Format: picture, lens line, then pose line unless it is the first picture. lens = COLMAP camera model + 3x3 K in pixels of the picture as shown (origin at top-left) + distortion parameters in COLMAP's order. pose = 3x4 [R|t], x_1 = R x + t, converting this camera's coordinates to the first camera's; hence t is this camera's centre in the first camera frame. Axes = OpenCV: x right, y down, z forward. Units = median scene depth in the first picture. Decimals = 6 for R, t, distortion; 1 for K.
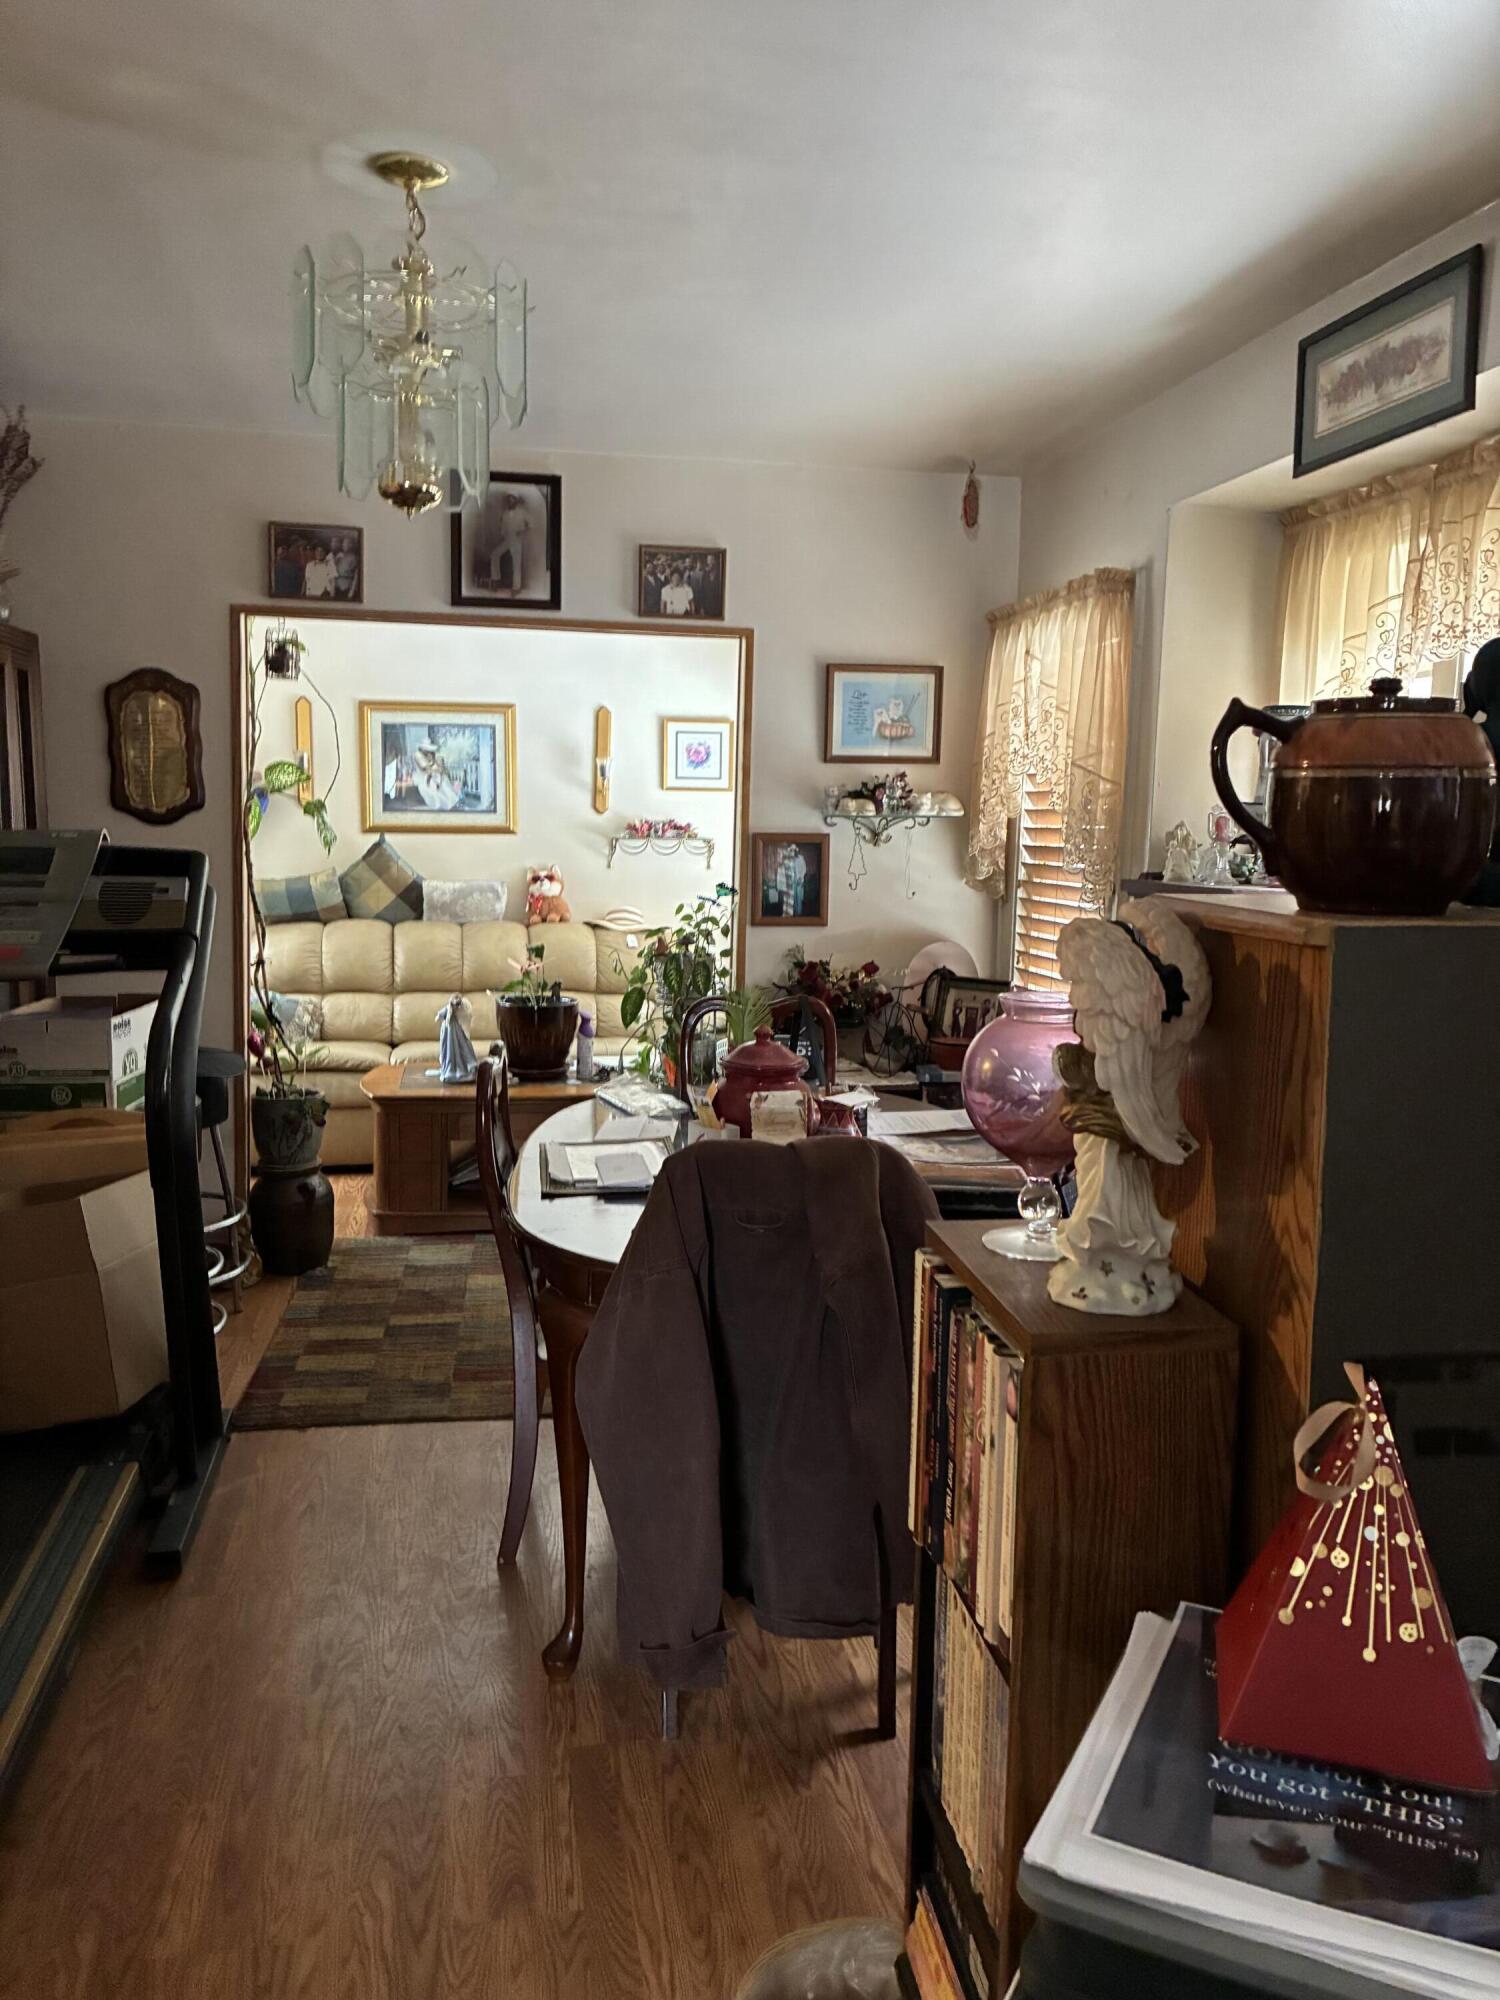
lens RADIAL K [[1526.3, 0, 759.9], [0, 1526.3, 1006.1], [0, 0, 1]] dist [0.029793, -0.066587]
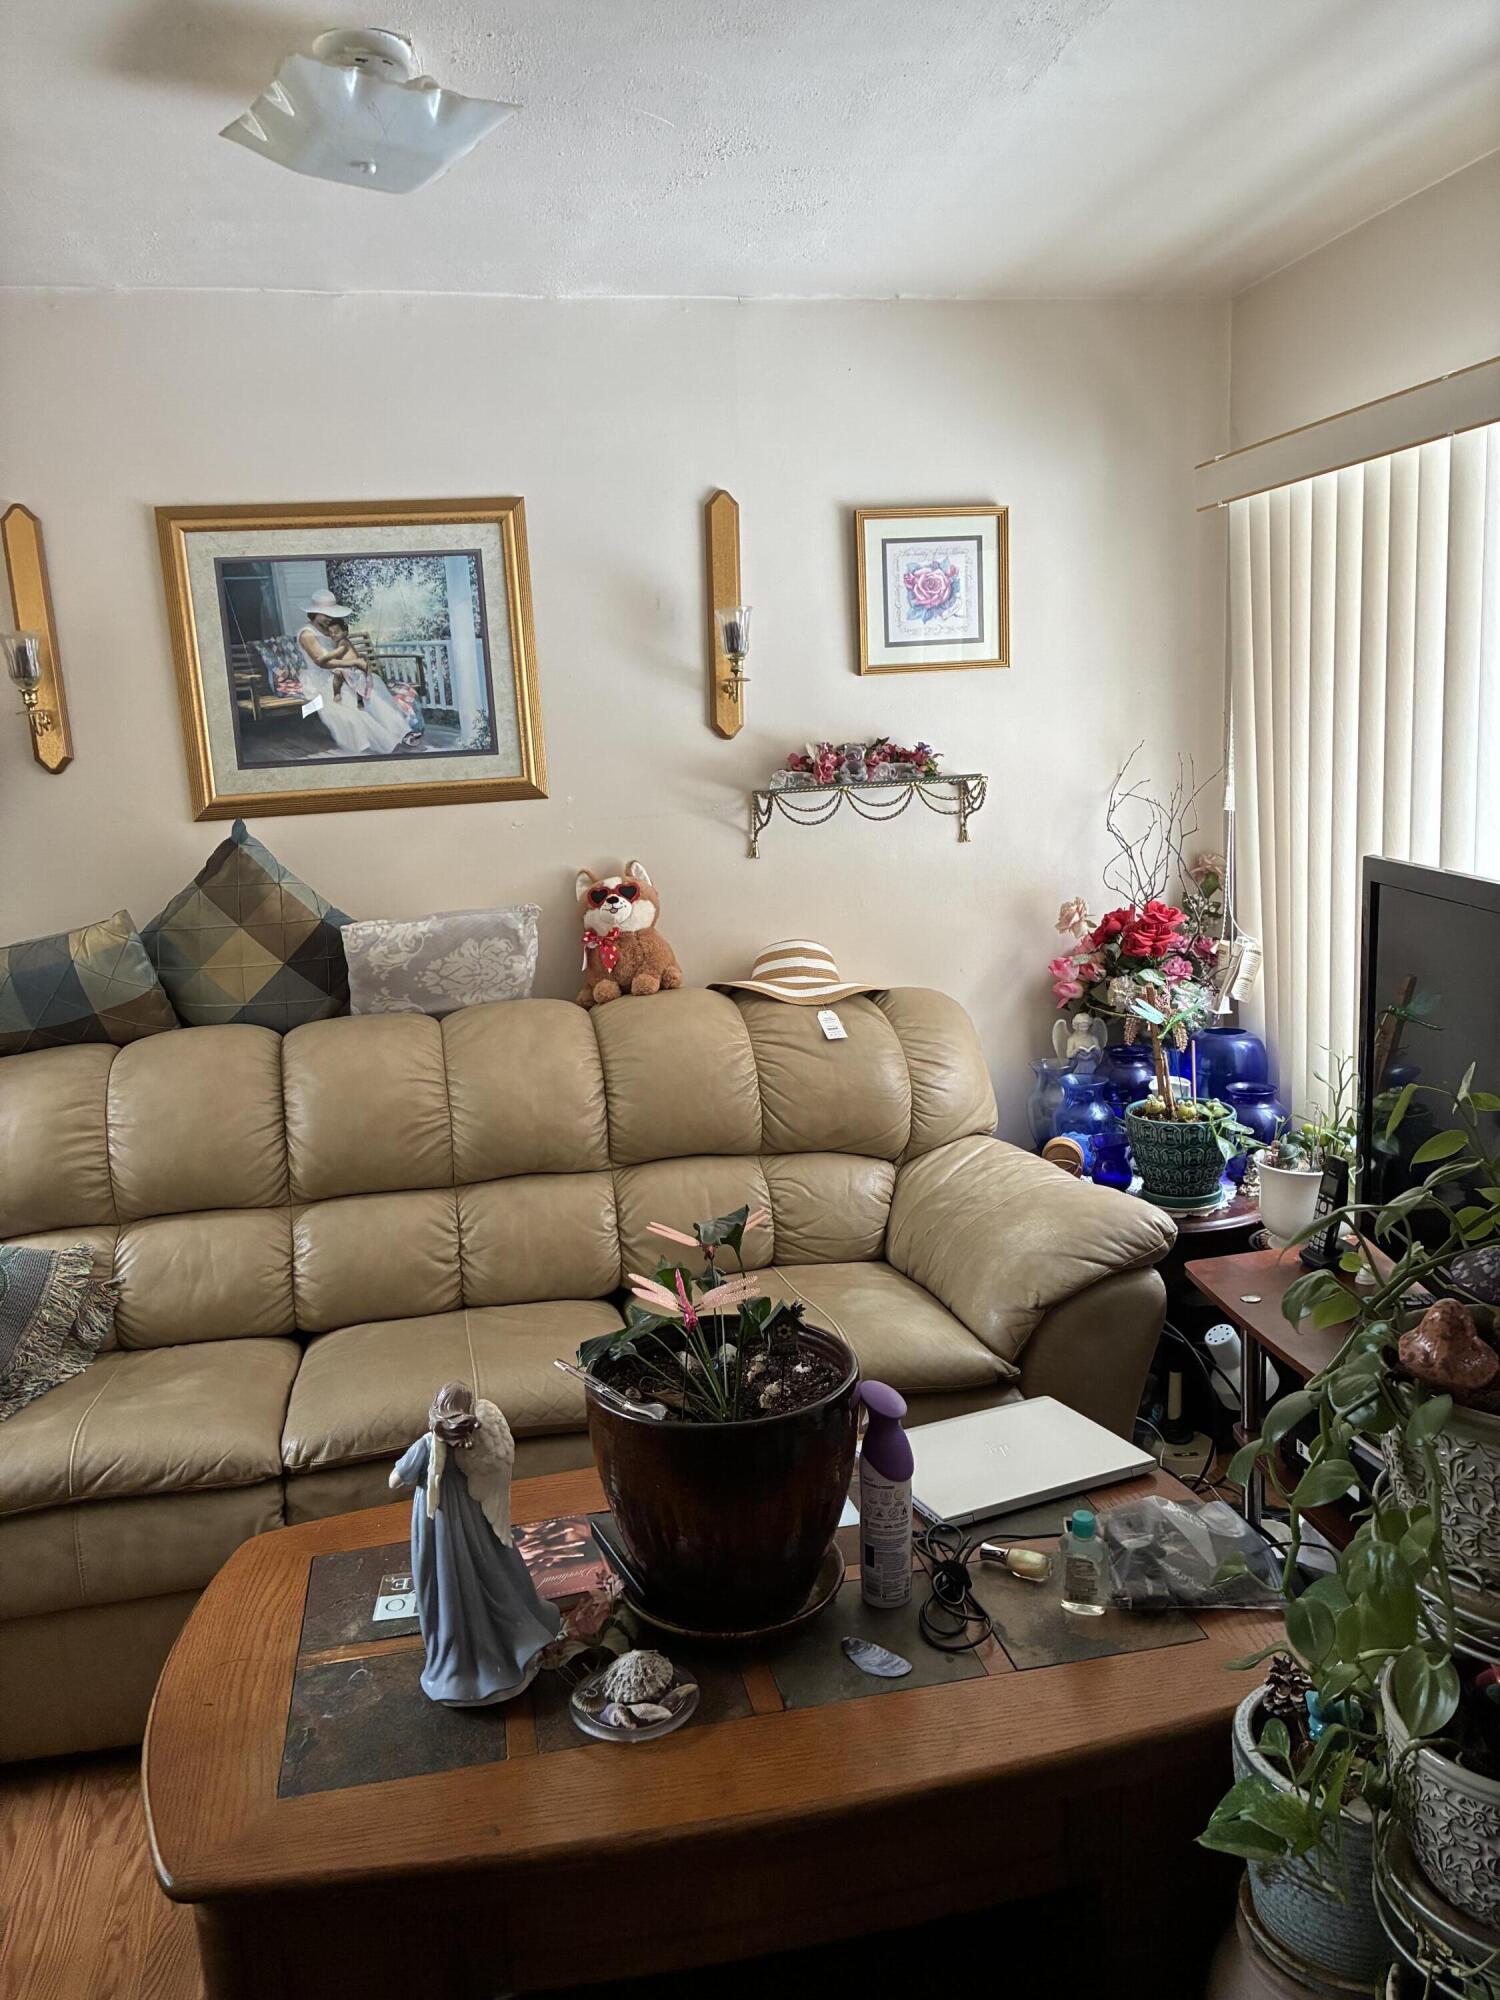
lens RADIAL K [[1526.3, 0, 733.8], [0, 1526.3, 995.0], [0, 0, 1]] dist [0.029793, -0.066587]
pose [[0.997709, -0.067647, 0.001185, -0.111340], [0.067455, 0.995927, 0.059825, -0.079520], [-0.005227, -0.059608, 0.998208, 0.563204]]
